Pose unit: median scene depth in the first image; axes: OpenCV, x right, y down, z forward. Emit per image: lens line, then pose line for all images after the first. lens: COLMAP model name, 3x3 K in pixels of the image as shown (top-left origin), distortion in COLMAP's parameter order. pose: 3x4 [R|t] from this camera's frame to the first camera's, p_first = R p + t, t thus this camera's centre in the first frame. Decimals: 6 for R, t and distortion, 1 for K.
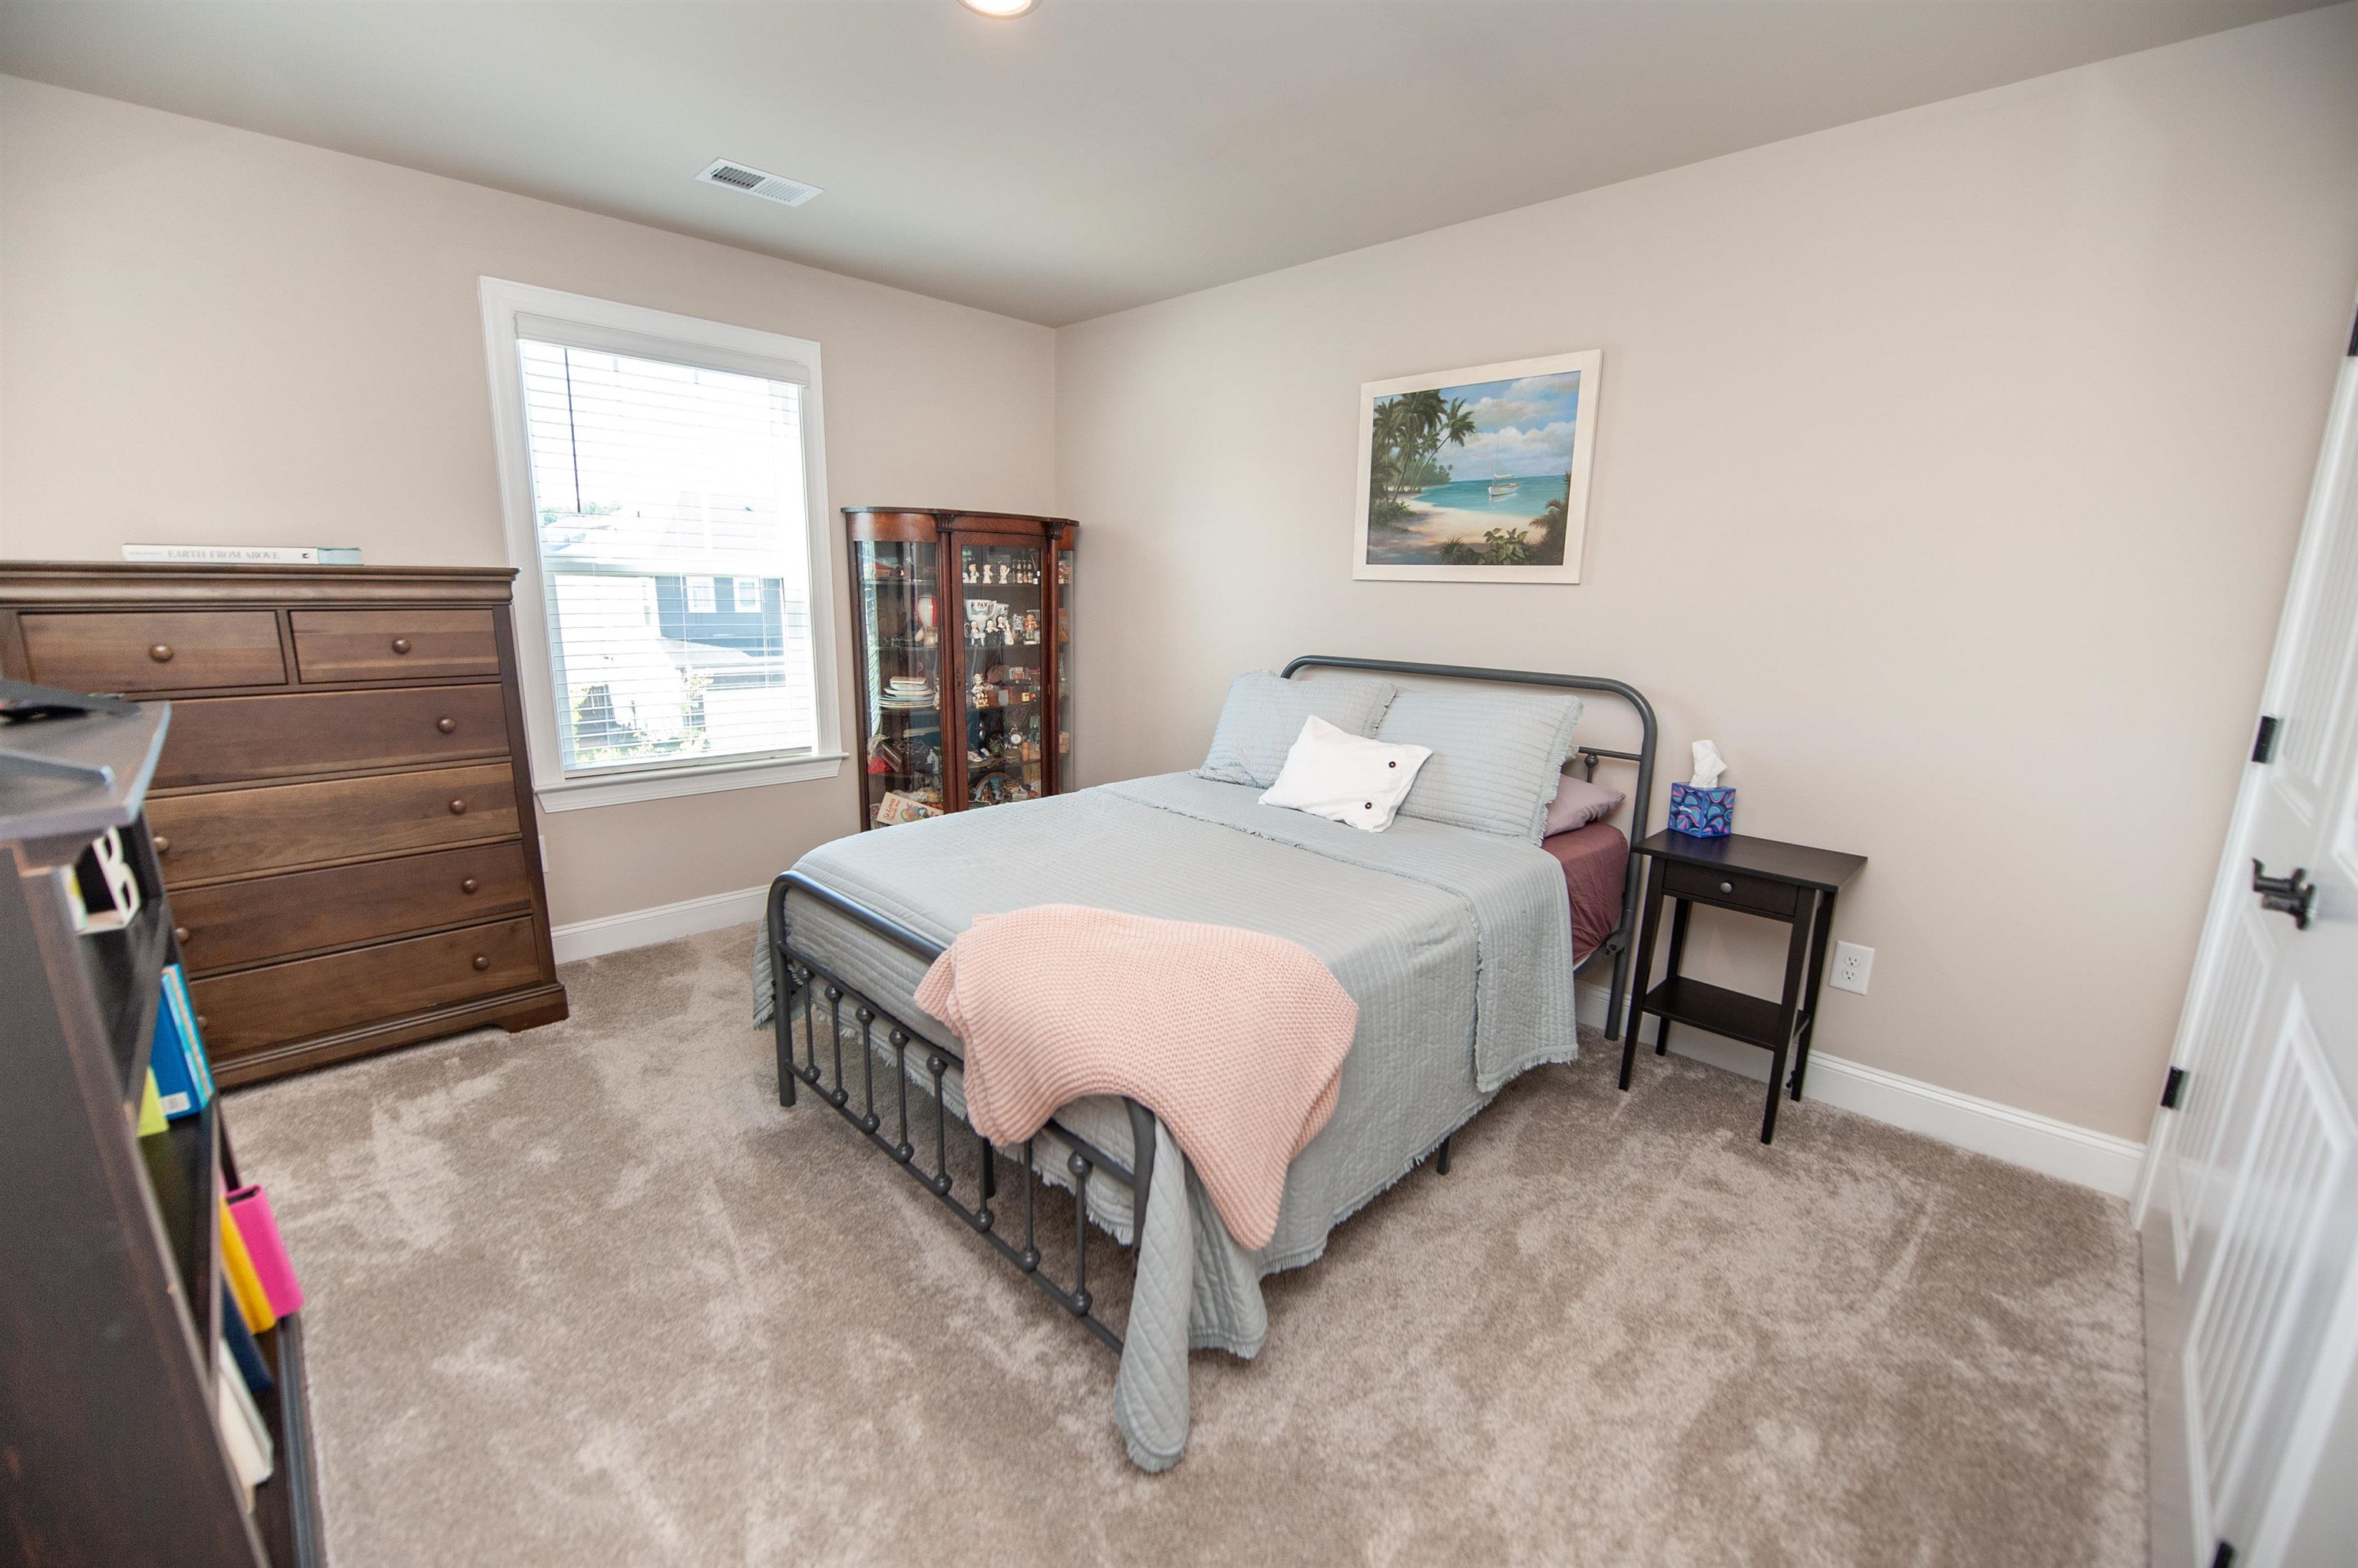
lens RADIAL K [[950.2, 0, 1189.0], [0, 950.2, 786.8], [0, 0, 1]] dist [-0.011628, -0.004645]
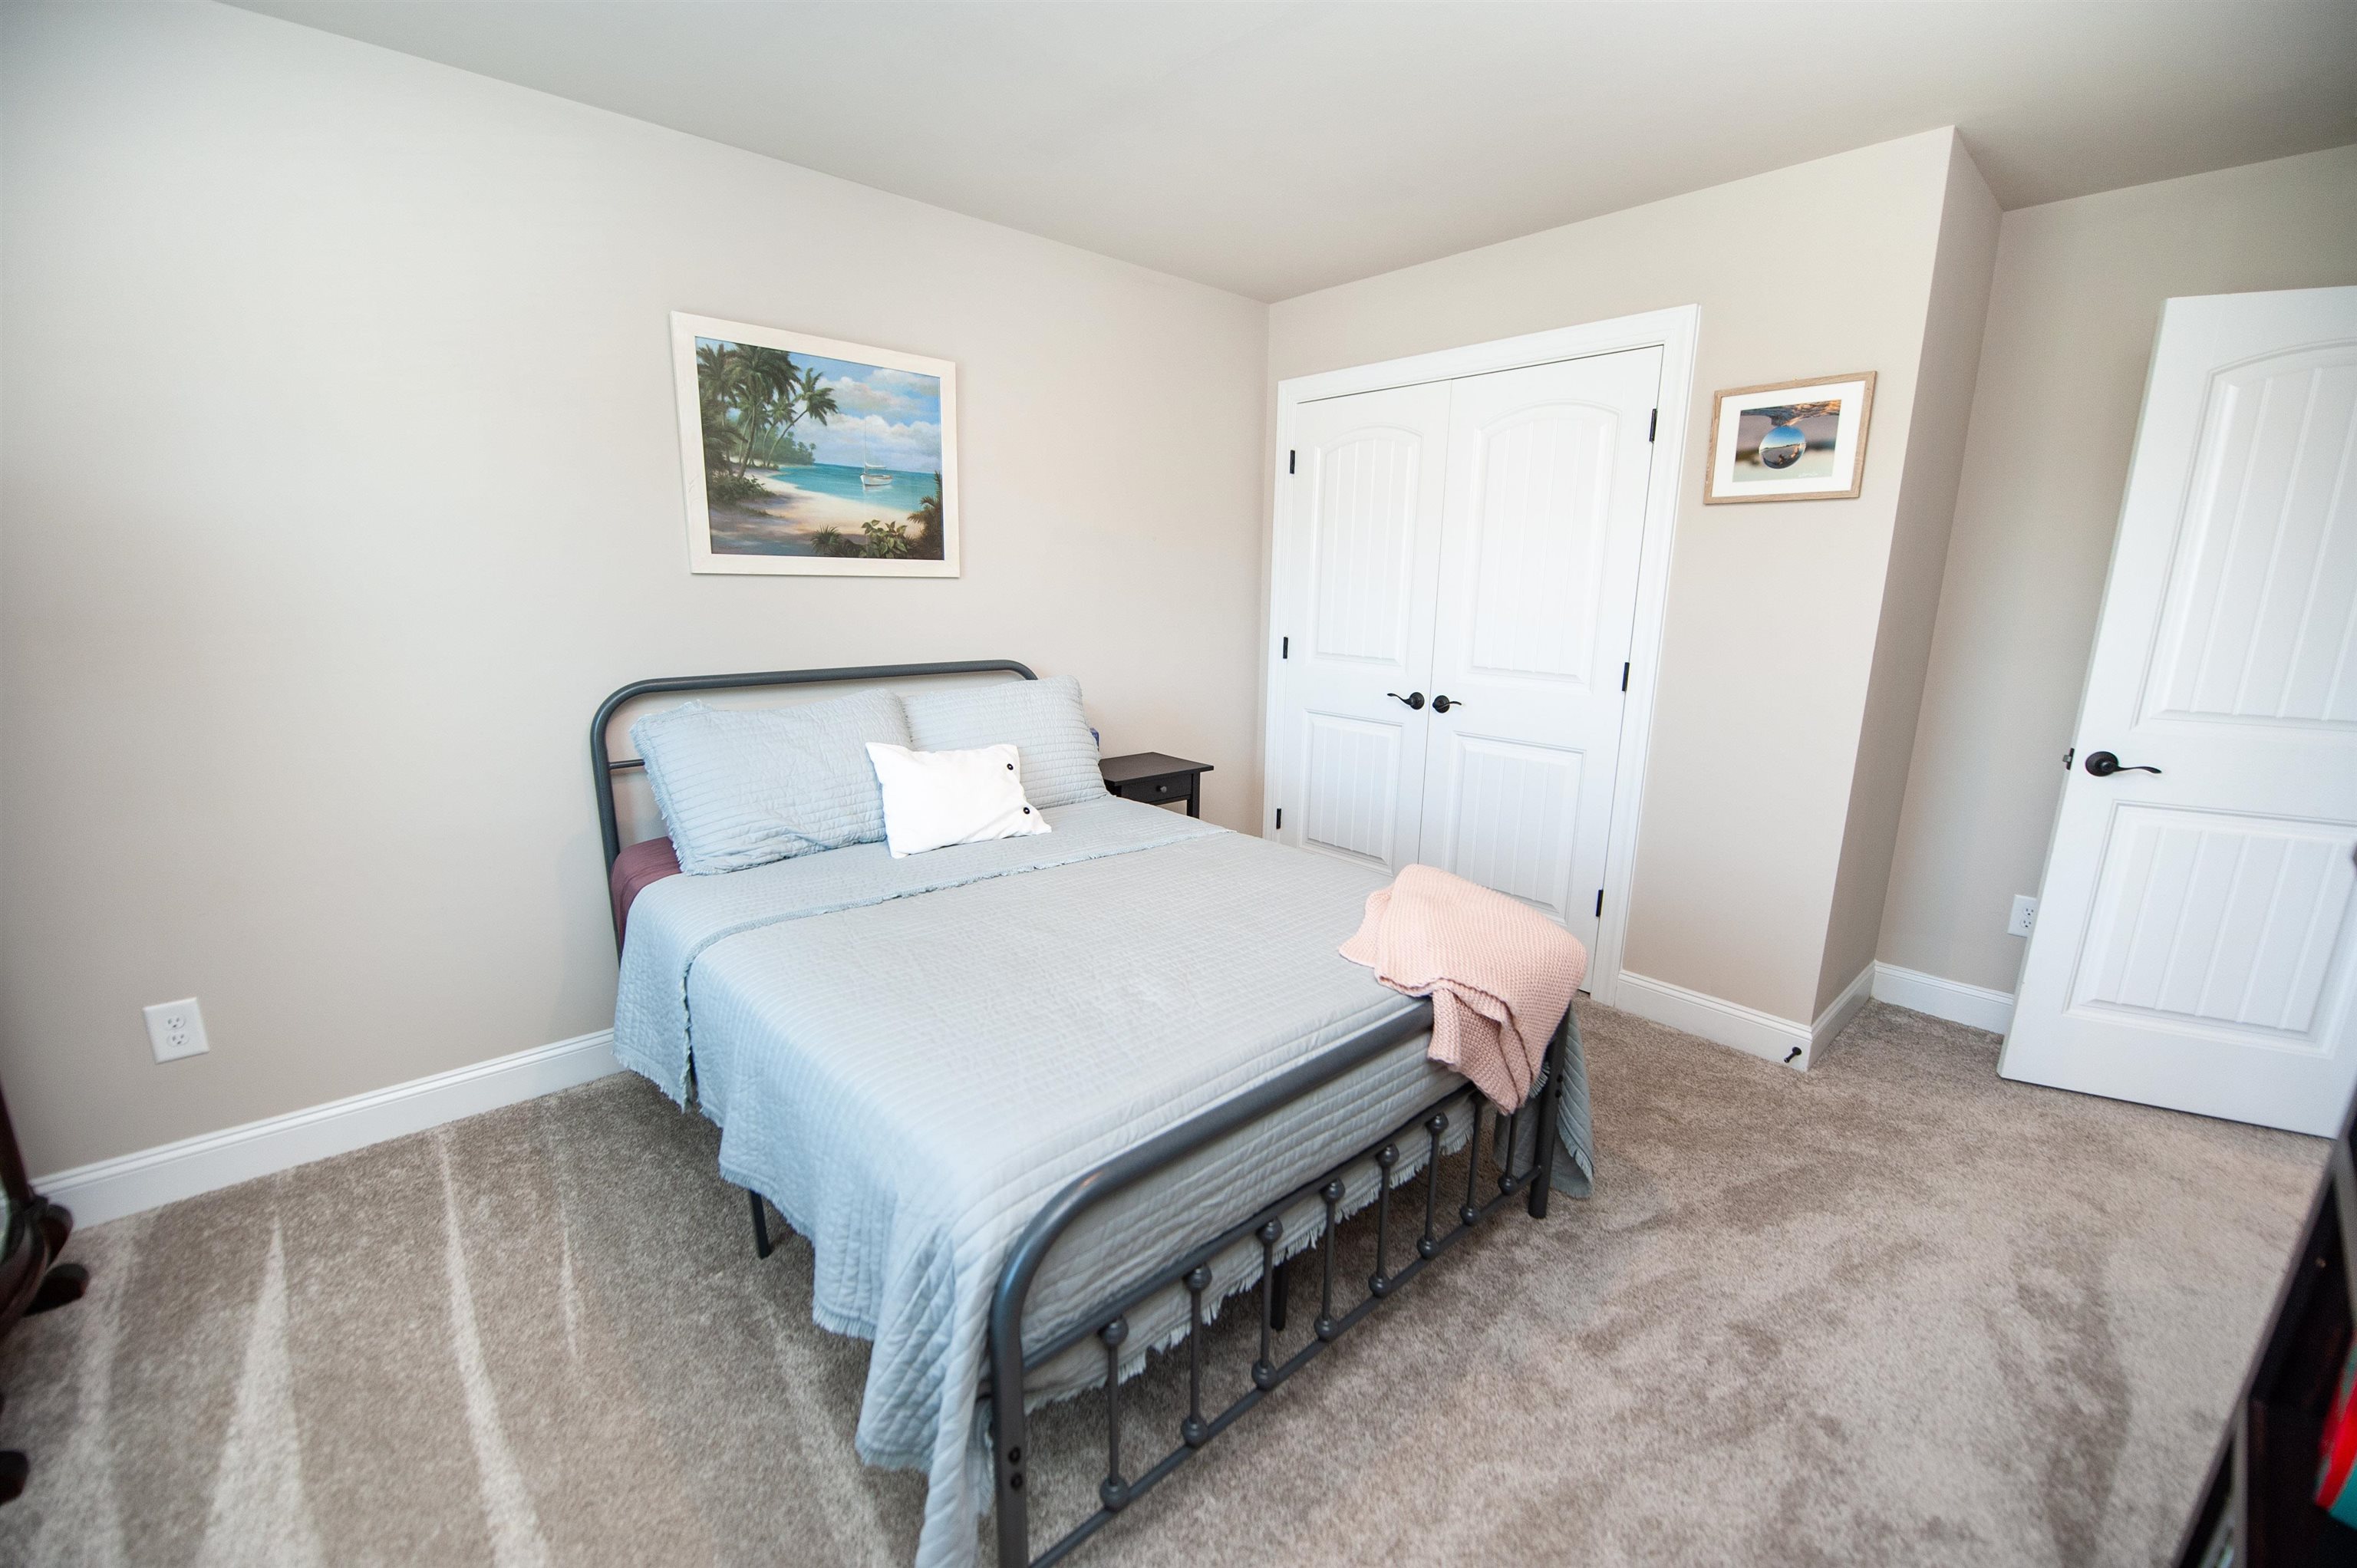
lens RADIAL K [[949.8, 0, 1188.5], [0, 949.8, 786.8], [0, 0, 1]] dist [-0.011628, -0.004645]
pose [[0.054583, -0.227640, 0.972214, -0.648315], [0.198872, 0.956637, 0.212827, -0.154000], [-0.978504, 0.181729, 0.097488, 0.640143]]
